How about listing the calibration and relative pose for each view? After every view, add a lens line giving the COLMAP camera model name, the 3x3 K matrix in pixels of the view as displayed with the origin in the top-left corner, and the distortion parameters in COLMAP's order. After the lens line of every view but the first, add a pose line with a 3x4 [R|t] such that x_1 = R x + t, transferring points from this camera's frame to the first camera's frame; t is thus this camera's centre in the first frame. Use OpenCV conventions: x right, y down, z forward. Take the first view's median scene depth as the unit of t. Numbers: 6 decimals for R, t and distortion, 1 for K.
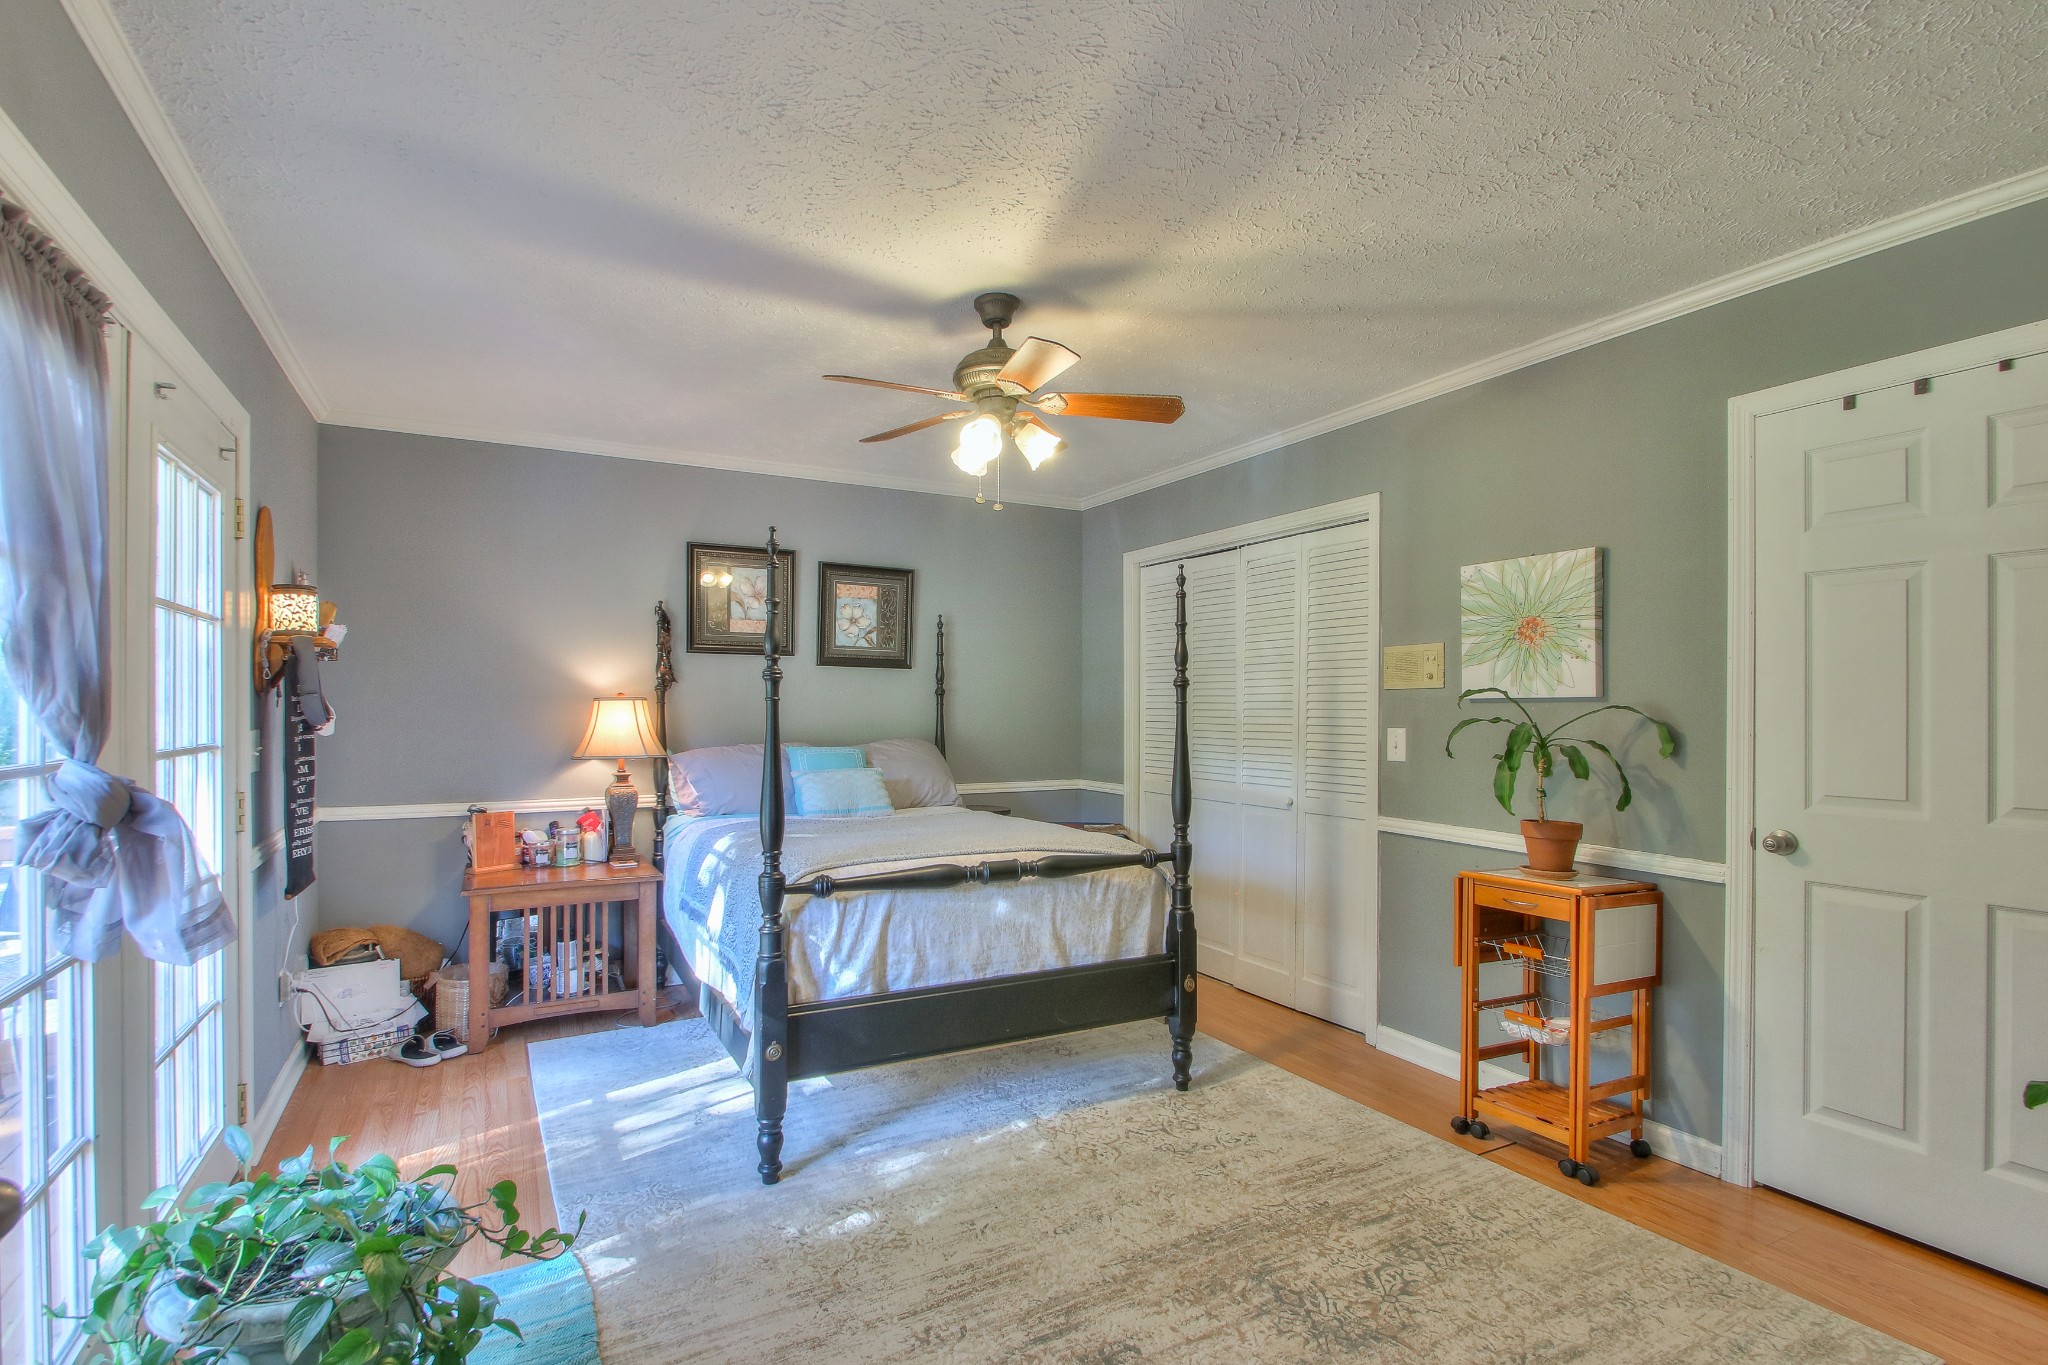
lens RADIAL K [[957.6, 0, 990.2], [0, 957.6, 716.4], [0, 0, 1]] dist [0.010263, -0.000353]
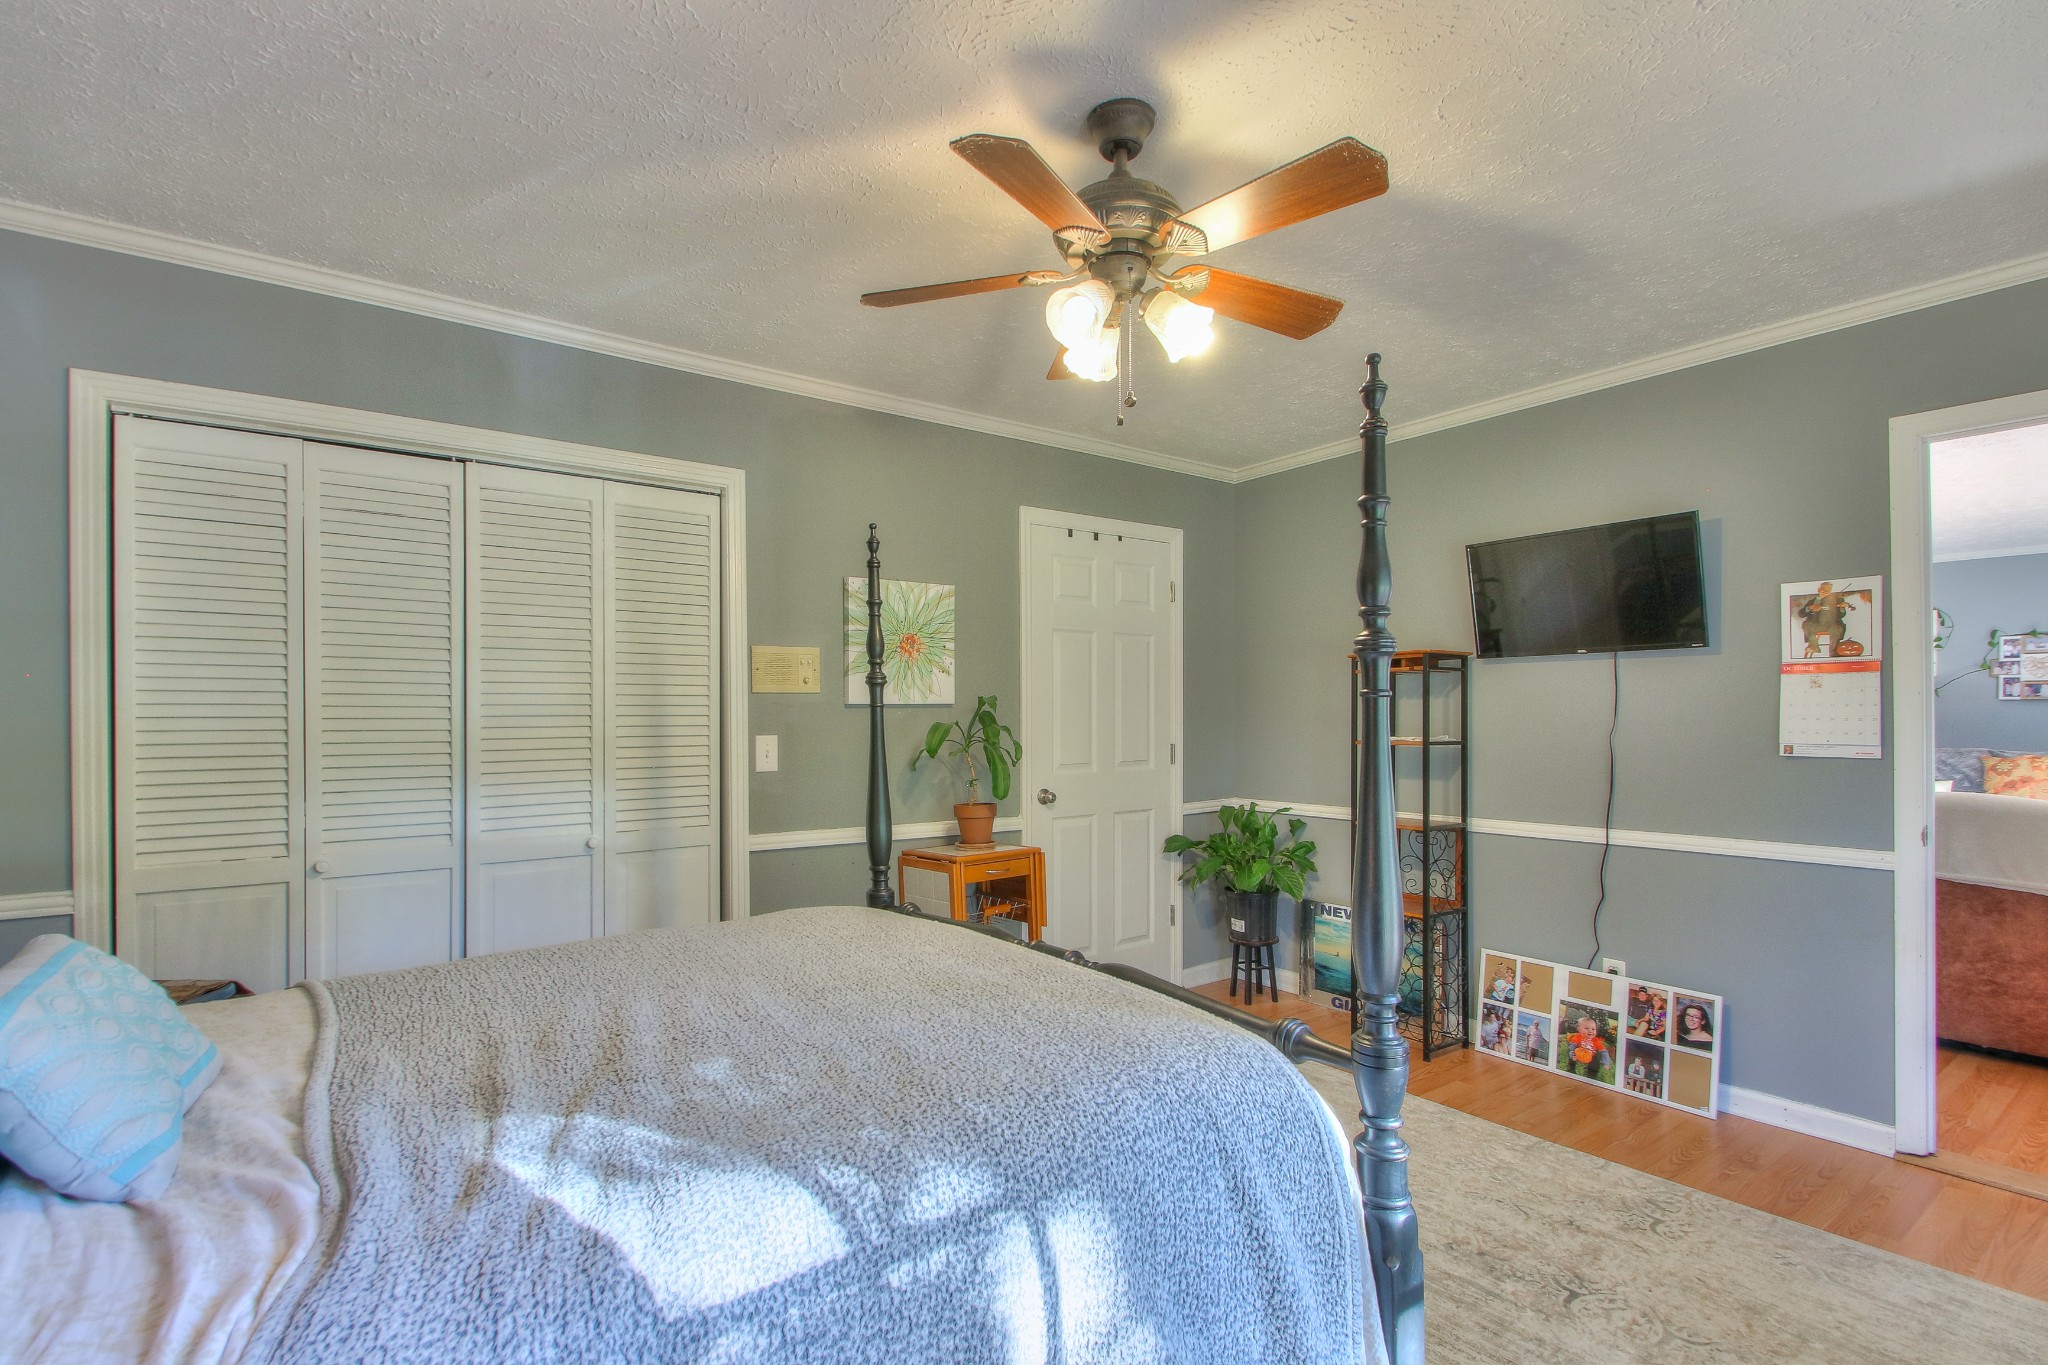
lens RADIAL K [[957.6, 0, 990.2], [0, 957.6, 716.4], [0, 0, 1]] dist [0.010263, -0.000353]
pose [[-0.131797, -0.003240, 0.991271, -0.523240], [0.012846, 0.999905, 0.004976, -0.008035], [-0.991194, 0.013389, -0.131743, 0.935088]]
